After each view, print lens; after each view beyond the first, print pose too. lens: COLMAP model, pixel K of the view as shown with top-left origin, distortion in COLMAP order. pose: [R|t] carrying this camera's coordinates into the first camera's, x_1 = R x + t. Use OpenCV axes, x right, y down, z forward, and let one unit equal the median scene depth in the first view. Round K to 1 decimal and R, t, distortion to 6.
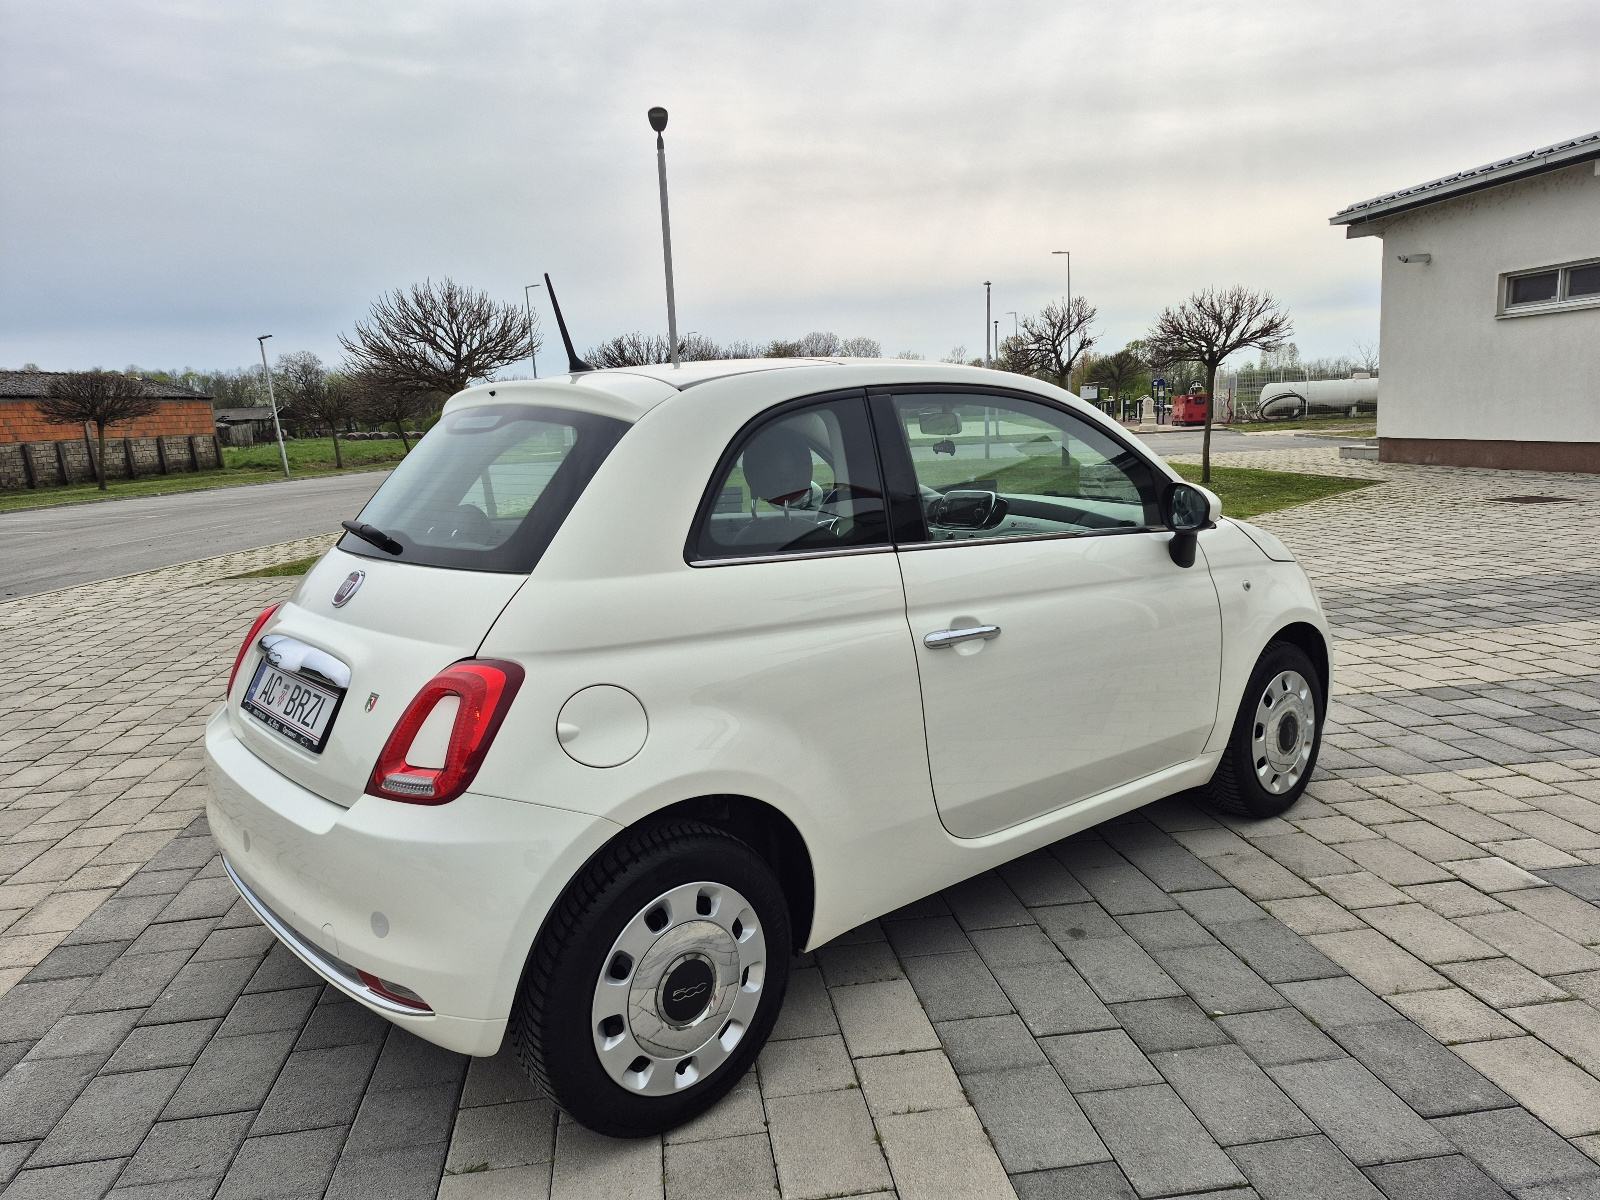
lens RADIAL K [[1100.5, 0, 798.4], [0, 1100.5, 603.1], [0, 0, 1]] dist [0.098125, -0.111105]
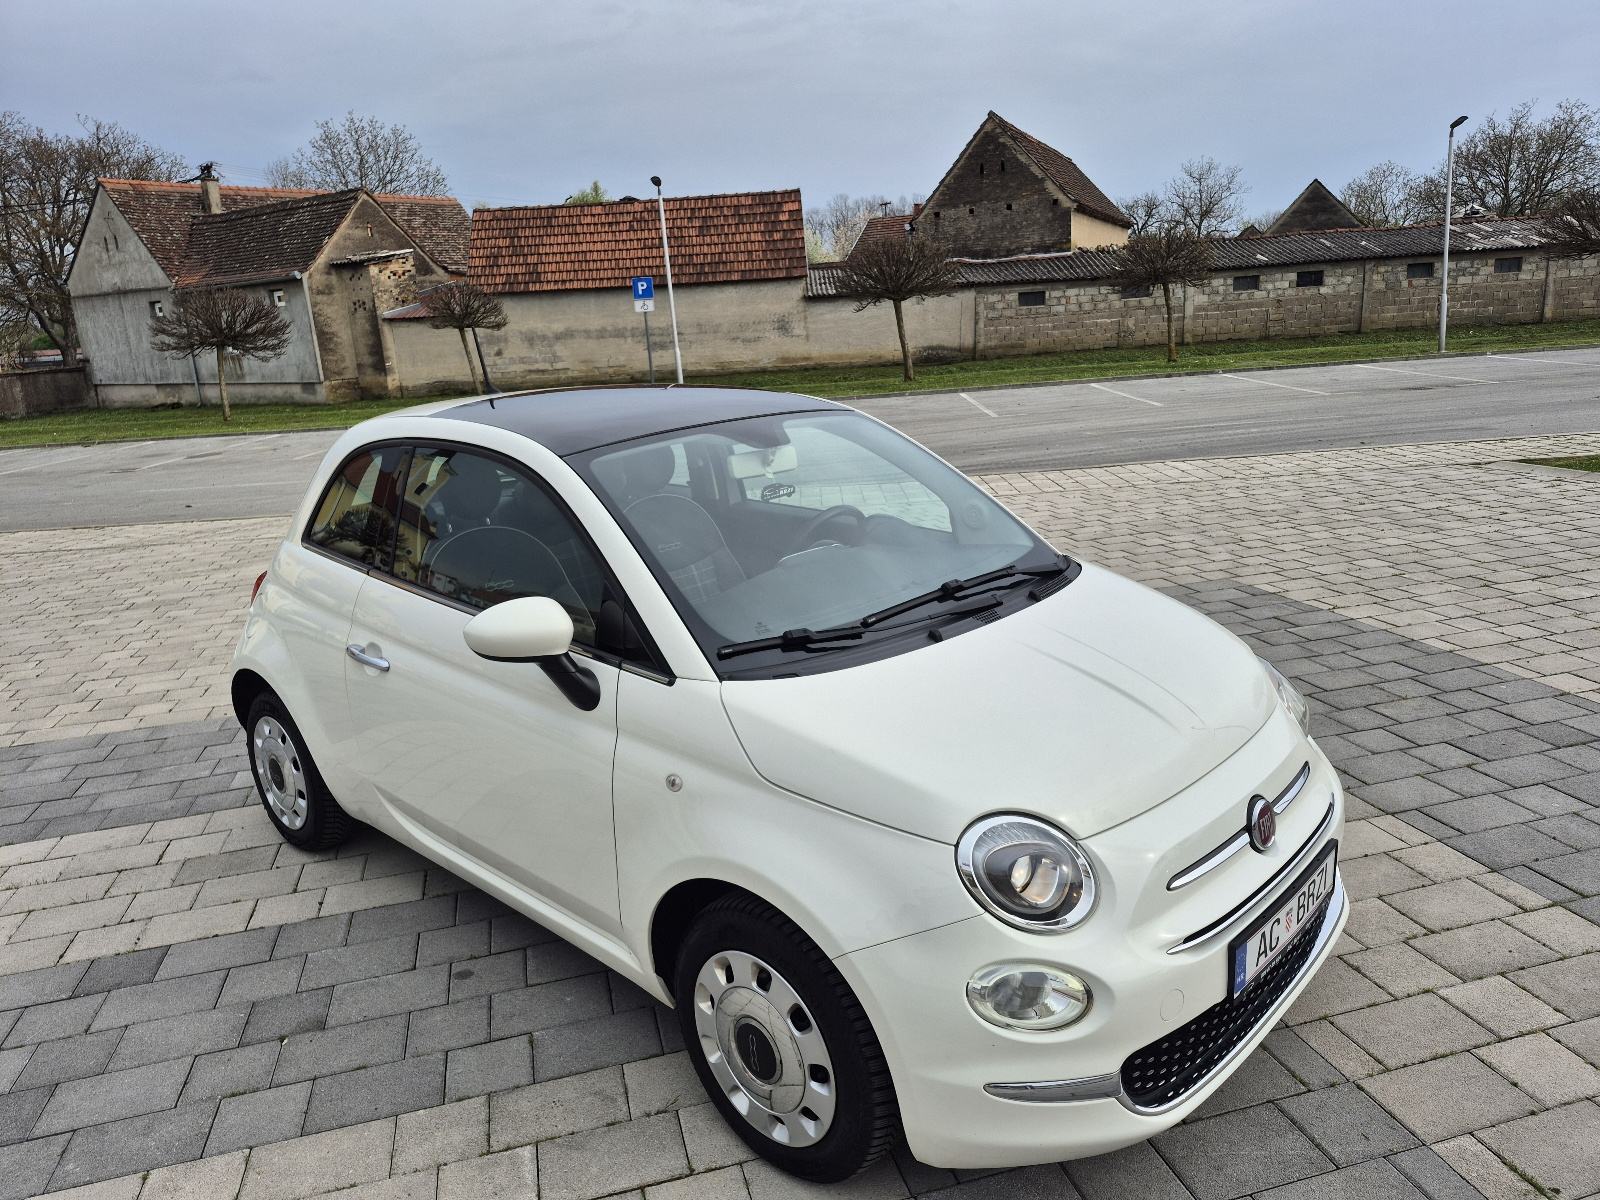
lens RADIAL K [[1100.5, 0, 798.4], [0, 1100.5, 603.1], [0, 0, 1]] dist [0.098125, -0.111105]
pose [[0.114962, 0.288280, -0.950620, 1.101448], [-0.110411, 0.954743, 0.276178, -0.339067], [0.987215, 0.073209, 0.141588, 1.053575]]
